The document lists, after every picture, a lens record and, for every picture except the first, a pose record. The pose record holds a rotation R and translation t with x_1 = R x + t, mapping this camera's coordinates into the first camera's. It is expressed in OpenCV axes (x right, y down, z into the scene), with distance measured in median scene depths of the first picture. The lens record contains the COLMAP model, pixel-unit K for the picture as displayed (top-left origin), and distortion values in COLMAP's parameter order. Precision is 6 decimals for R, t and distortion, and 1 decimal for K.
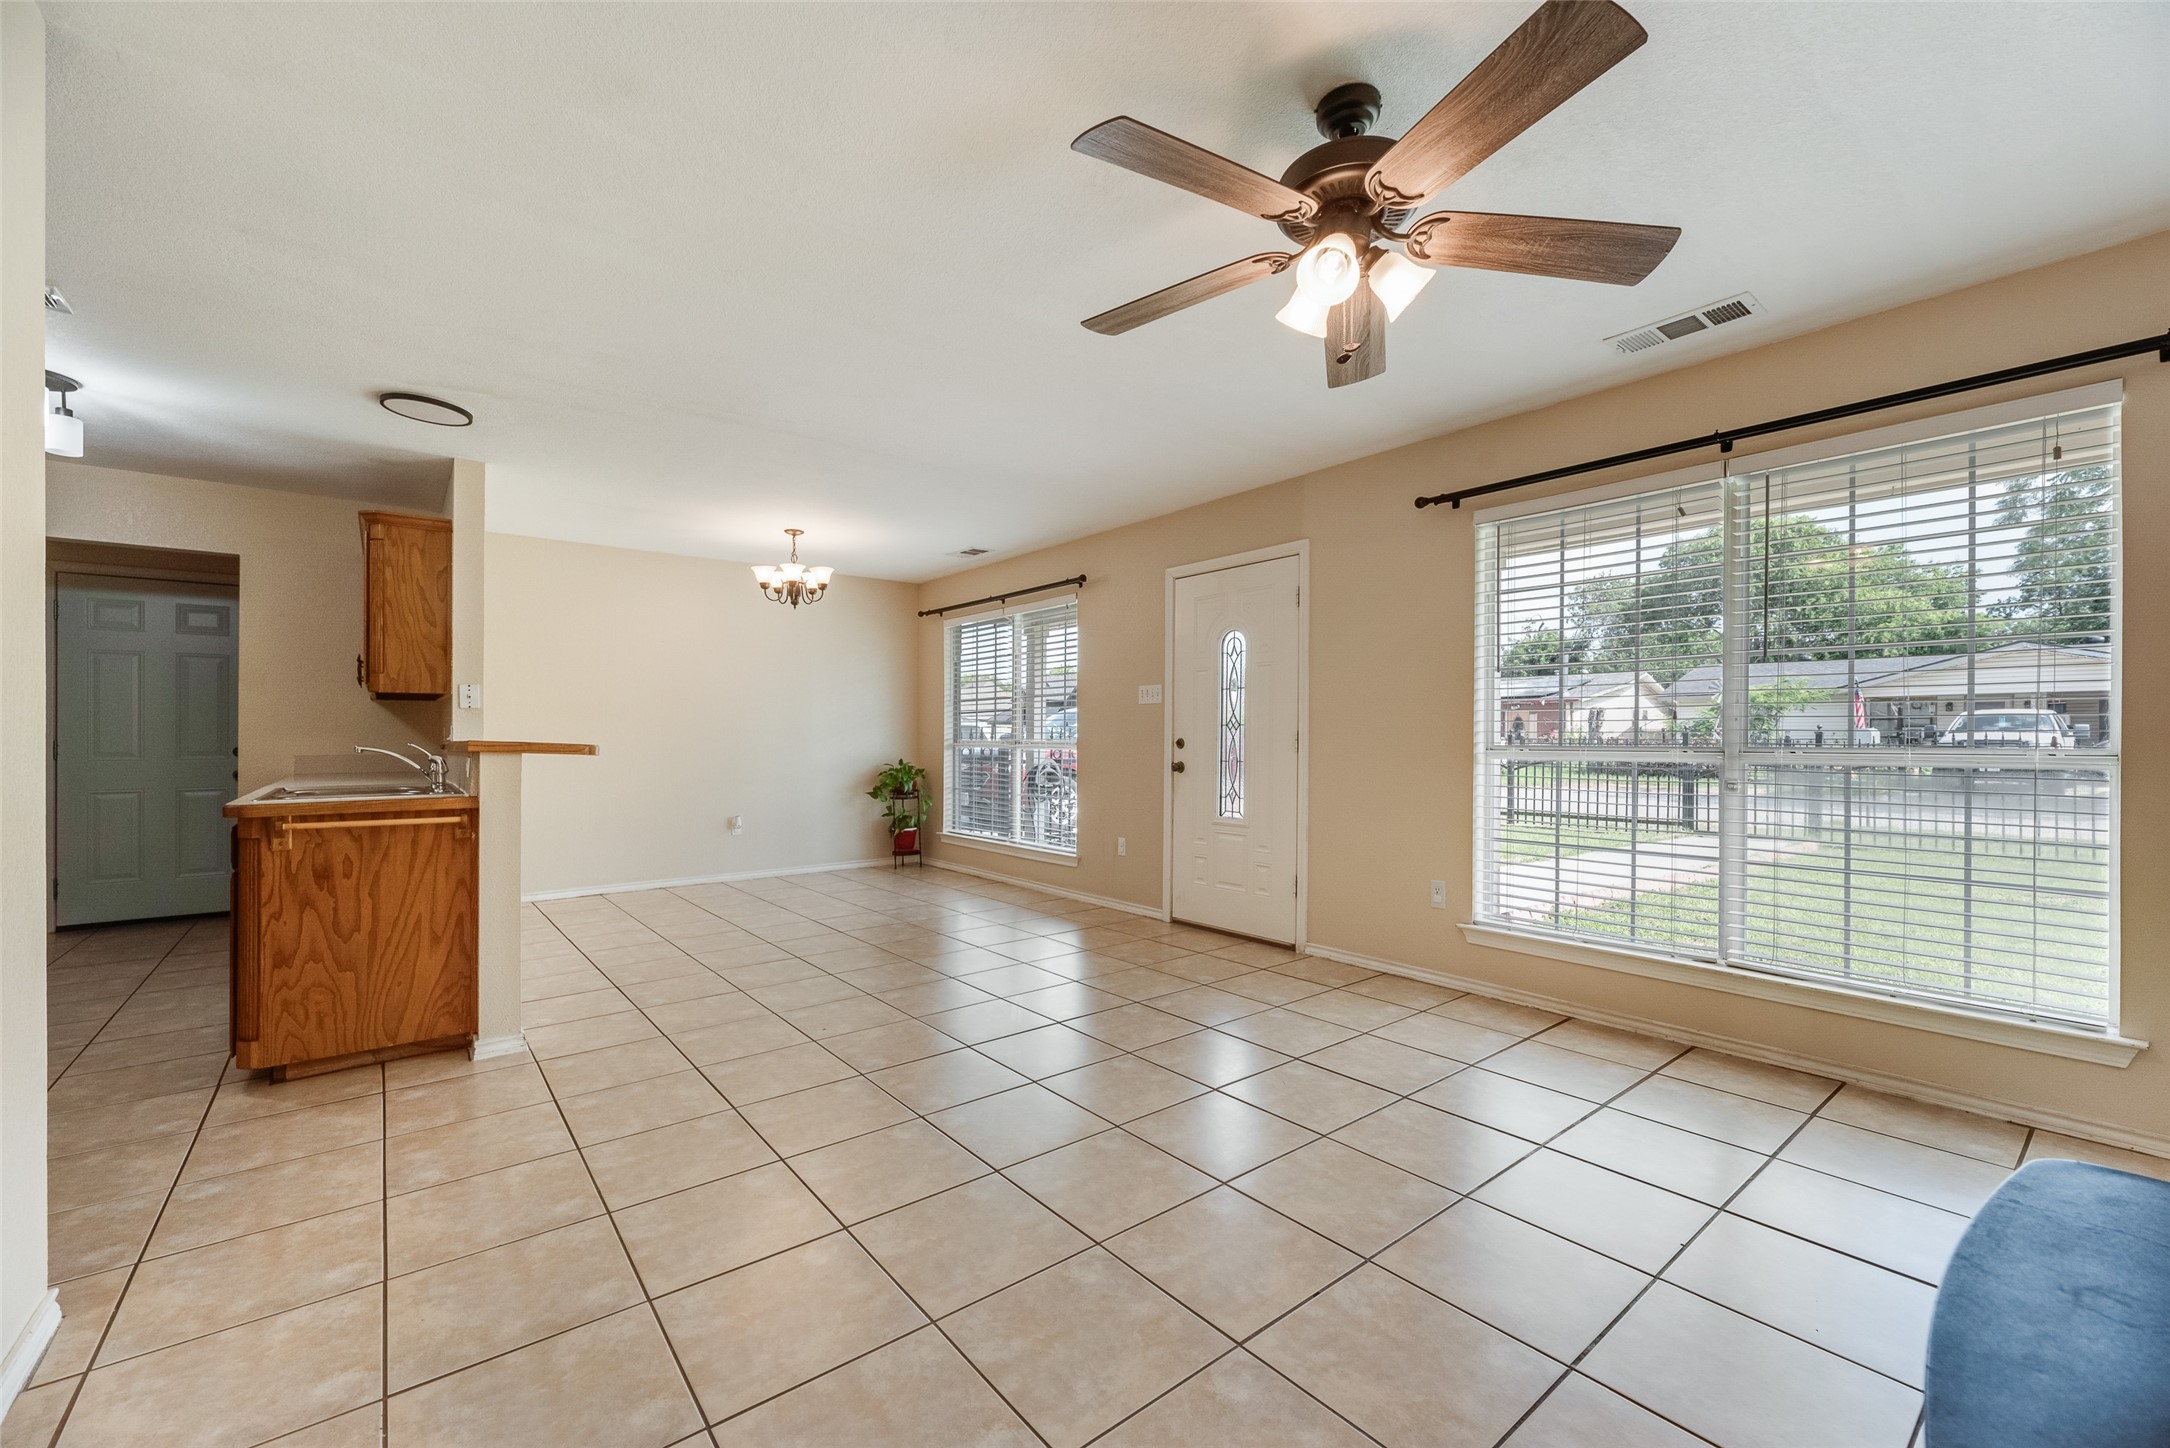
lens RADIAL K [[883.8, 0, 1091.6], [0, 883.8, 728.9], [0, 0, 1]] dist [0.003279, 0.000534]
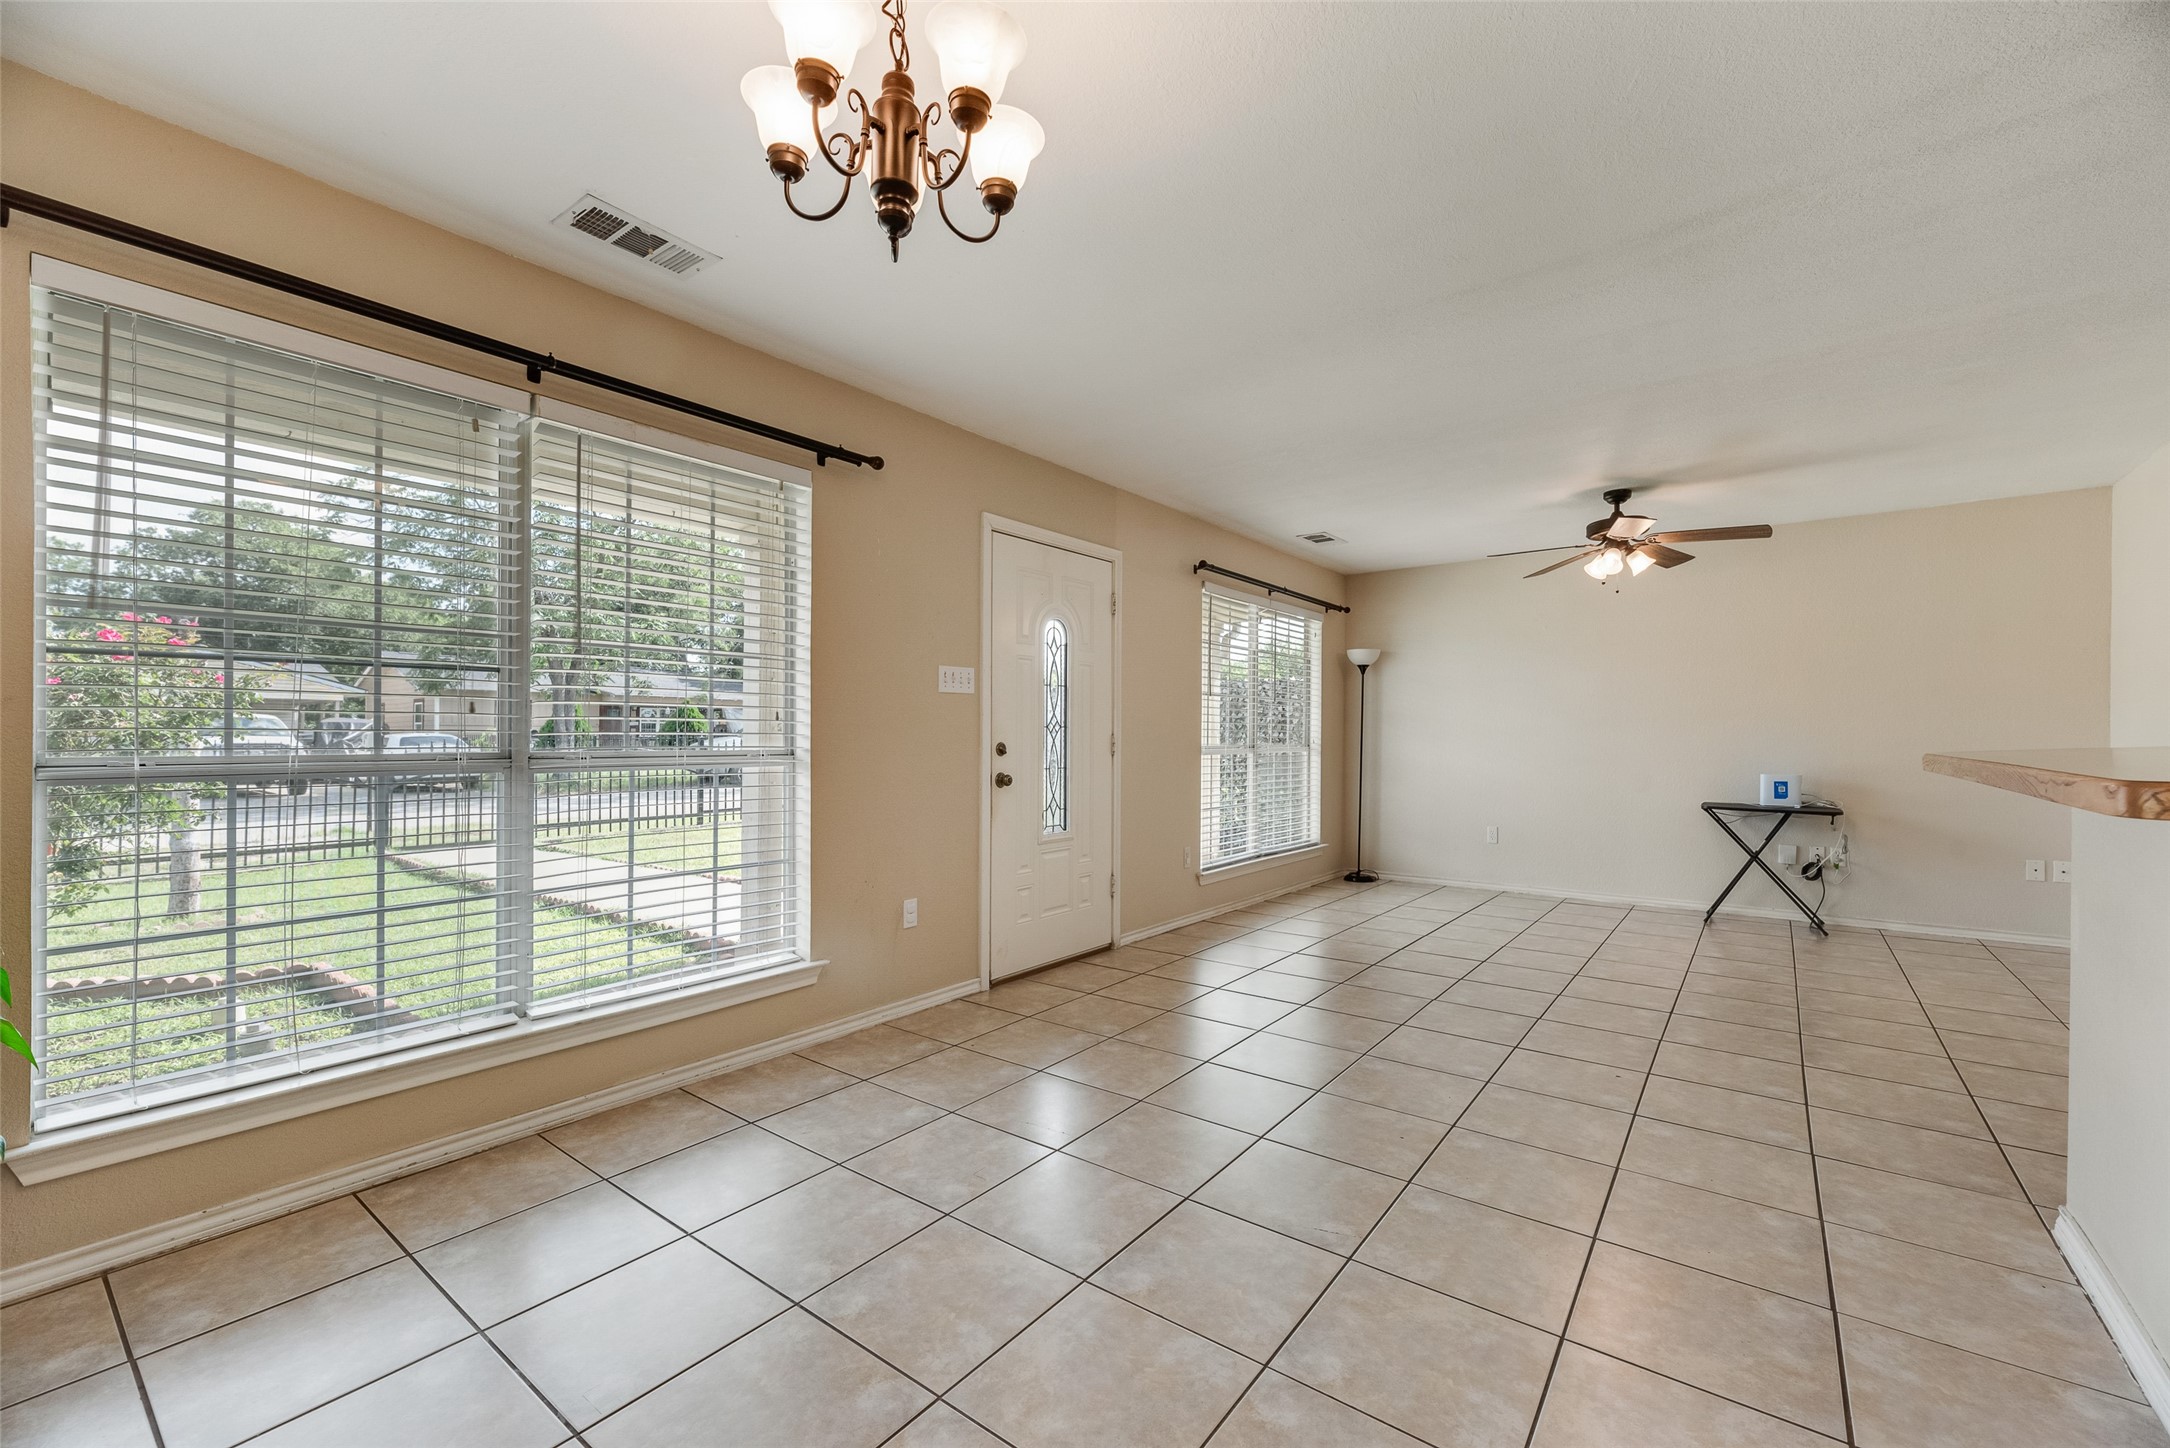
lens RADIAL K [[883.8, 0, 1095.0], [0, 883.8, 734.3], [0, 0, 1]] dist [0.003279, 0.000534]
pose [[-0.223992, 0.000799, 0.974591, -0.671219], [-0.005138, 0.999985, -0.002001, 0.004491], [-0.974577, -0.005456, -0.223984, 1.098823]]
